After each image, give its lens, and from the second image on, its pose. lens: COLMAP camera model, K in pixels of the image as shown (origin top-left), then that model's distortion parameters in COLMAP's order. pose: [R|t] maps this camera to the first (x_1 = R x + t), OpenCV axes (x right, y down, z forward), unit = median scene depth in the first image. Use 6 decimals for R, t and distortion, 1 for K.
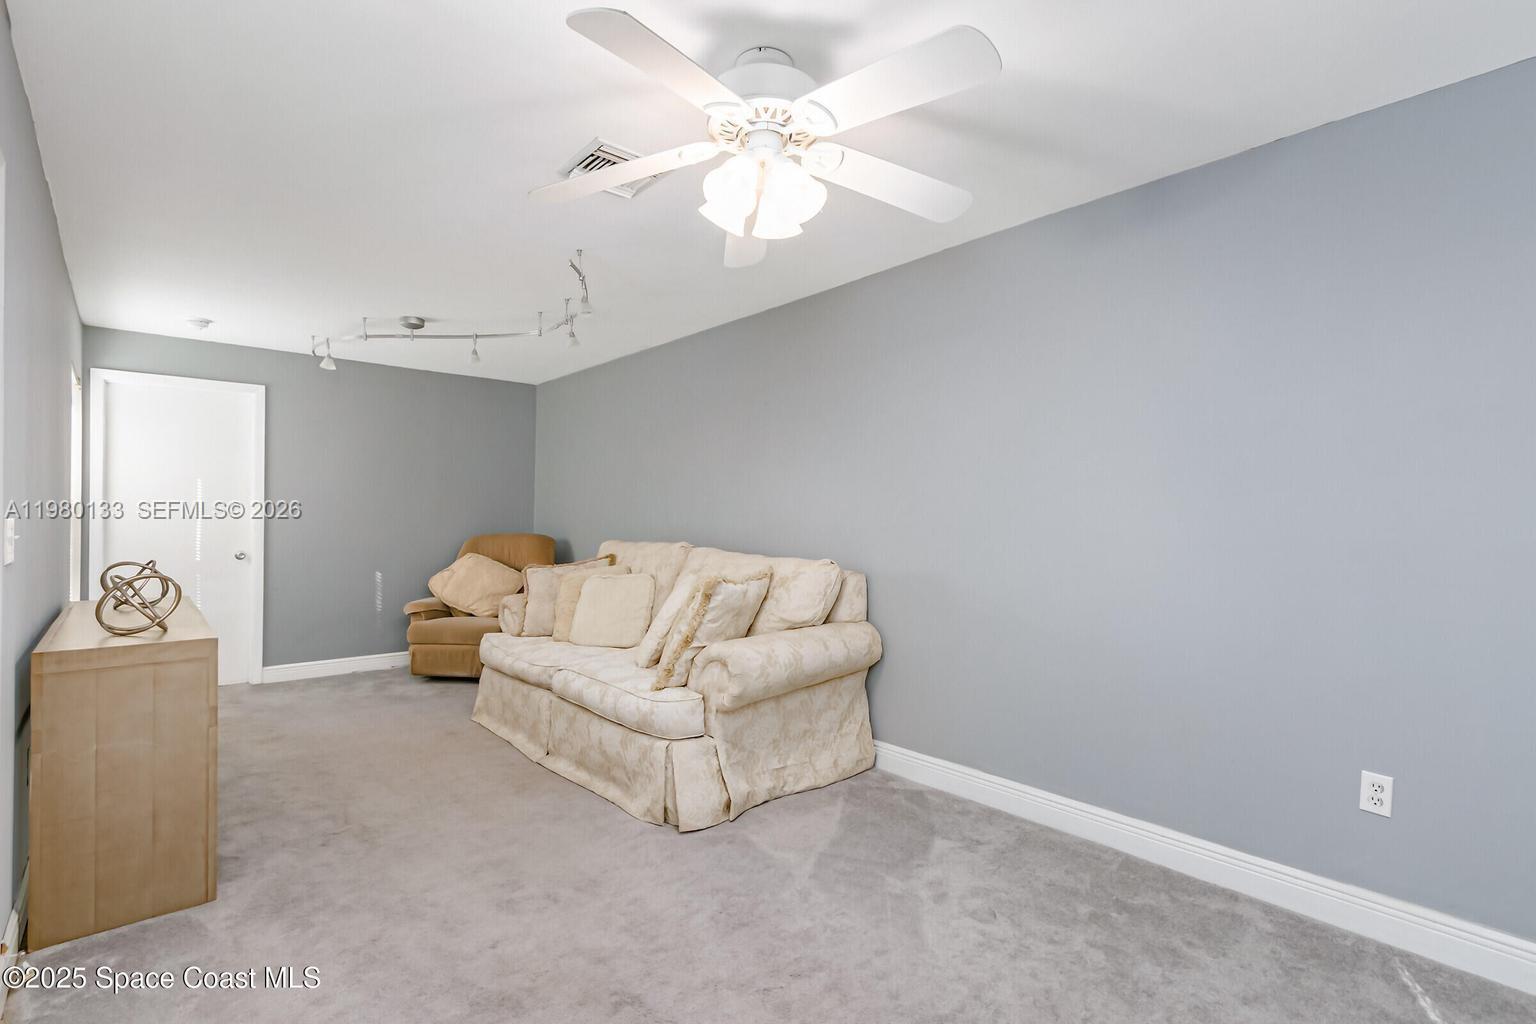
lens RADIAL K [[690.3, 0, 767.6], [0, 690.3, 532.4], [0, 0, 1]] dist [0.000365, -0.000018]
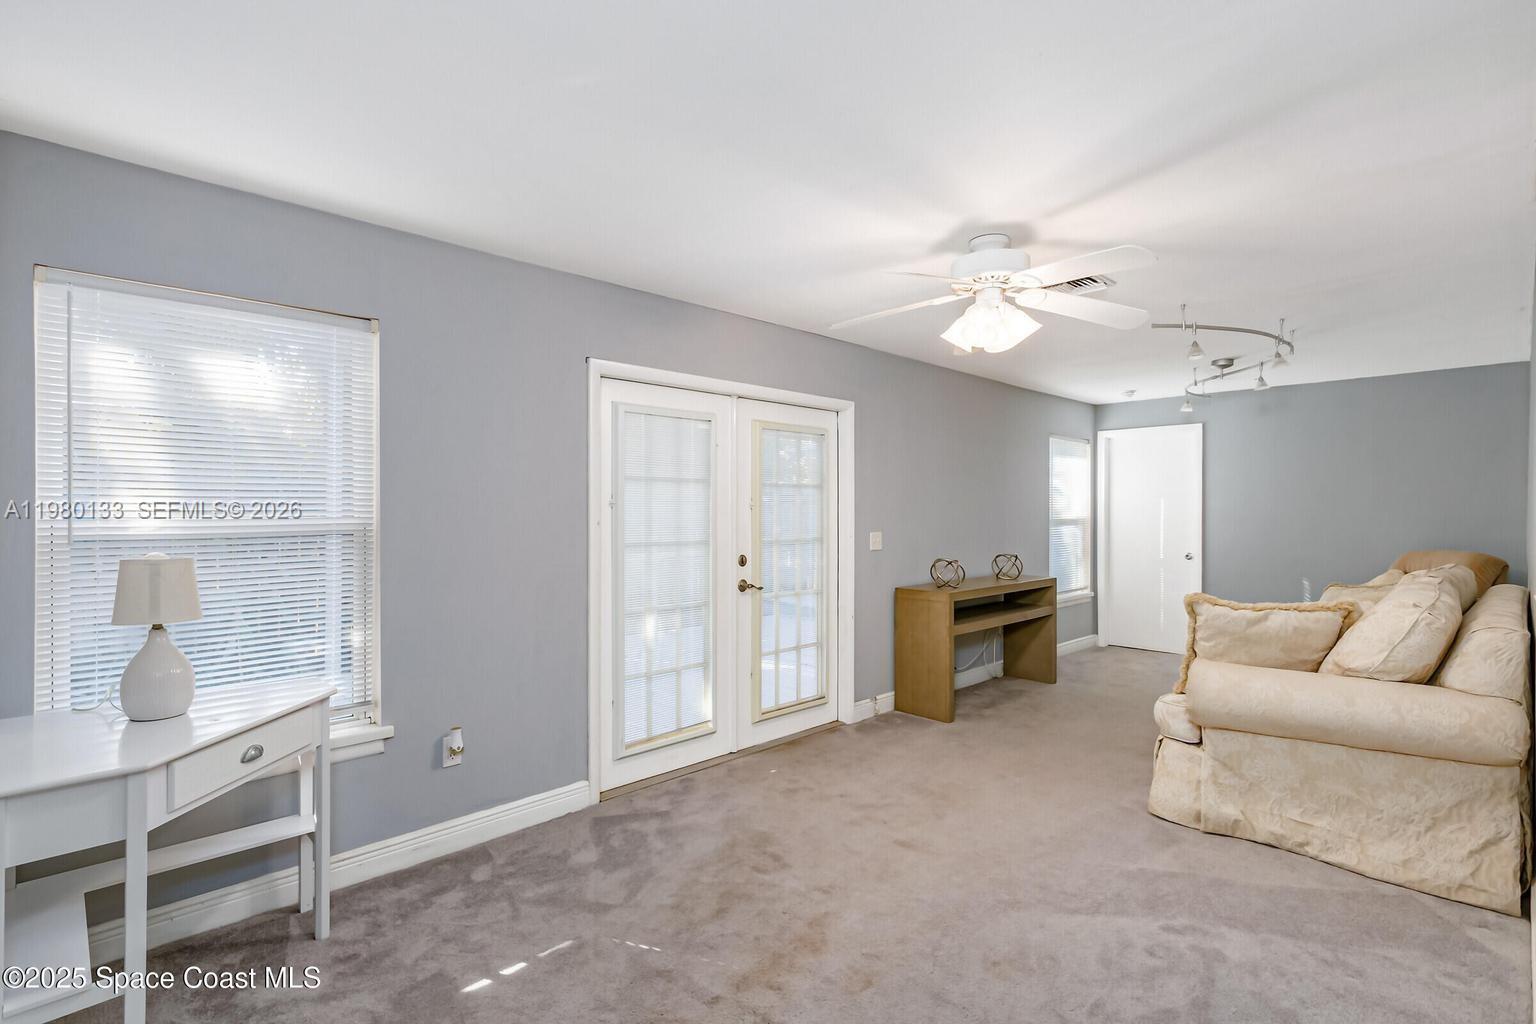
lens RADIAL K [[706.5, 0, 768.0], [0, 706.5, 512.0], [0, 0, 1]] dist [-0.000736, -0.000641]
pose [[0.059714, -0.009483, -0.998170, 0.863878], [-0.017397, 0.999793, -0.010539, -0.039220], [0.998064, 0.017995, 0.059537, 0.235924]]
